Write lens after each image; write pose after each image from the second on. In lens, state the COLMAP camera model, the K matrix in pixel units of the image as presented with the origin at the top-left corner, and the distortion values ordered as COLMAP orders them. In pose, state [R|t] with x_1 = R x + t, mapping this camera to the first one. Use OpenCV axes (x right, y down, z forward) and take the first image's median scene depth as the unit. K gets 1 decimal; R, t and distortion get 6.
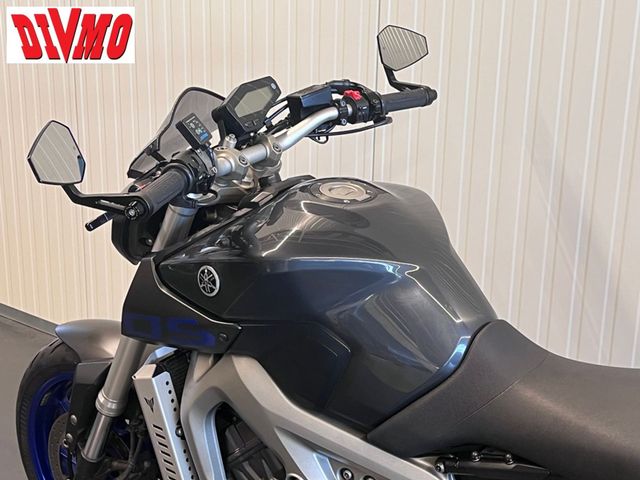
lens RADIAL K [[1043.2, 0, 324.9], [0, 1043.2, 242.0], [0, 0, 1]] dist [0.244689, -0.891127]
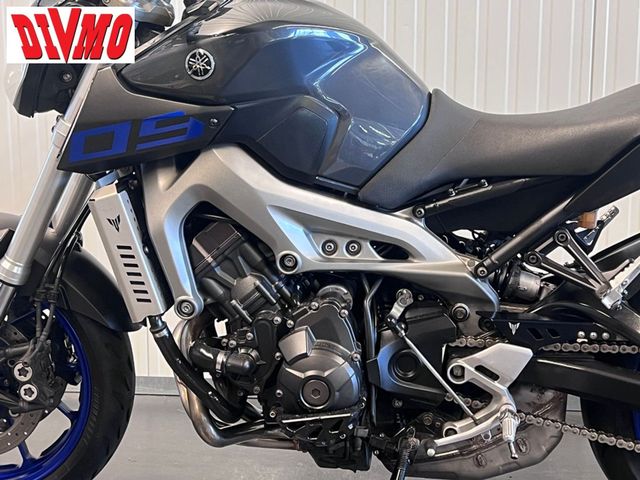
lens RADIAL K [[1043.2, 0, 324.9], [0, 1043.2, 242.0], [0, 0, 1]] dist [0.244689, -0.891127]
pose [[0.856362, -0.099619, 0.506675, -0.511877], [0.172087, 0.980181, -0.098139, 0.309642], [-0.486857, 0.171234, 0.856533, 0.071353]]
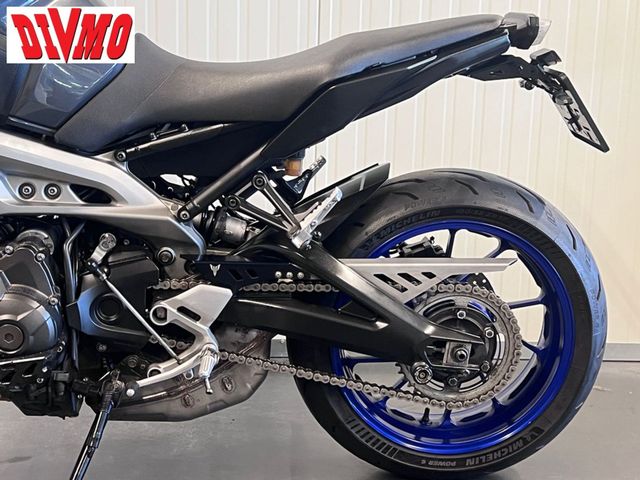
lens RADIAL K [[1043.2, 0, 324.9], [0, 1043.2, 242.0], [0, 0, 1]] dist [0.244689, -0.891127]
pose [[0.747678, -0.118194, 0.653458, -0.444050], [0.189065, 0.981196, -0.038852, 0.357826], [-0.636578, 0.152595, 0.755965, 0.003630]]
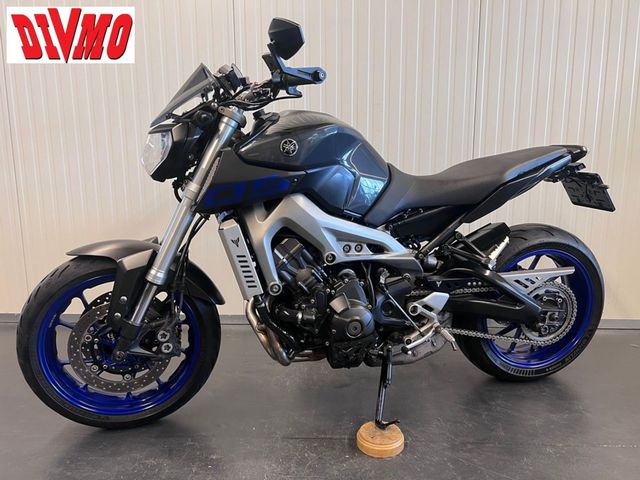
lens RADIAL K [[479.0, 0, 316.1], [0, 479.0, 243.7], [0, 0, 1]] dist [0.092745, -0.179465]
pose [[0.640185, -0.145216, 0.754371, -0.674585], [0.254649, 0.966567, -0.030041, 0.216594], [-0.724787, 0.211331, 0.655761, 0.428423]]
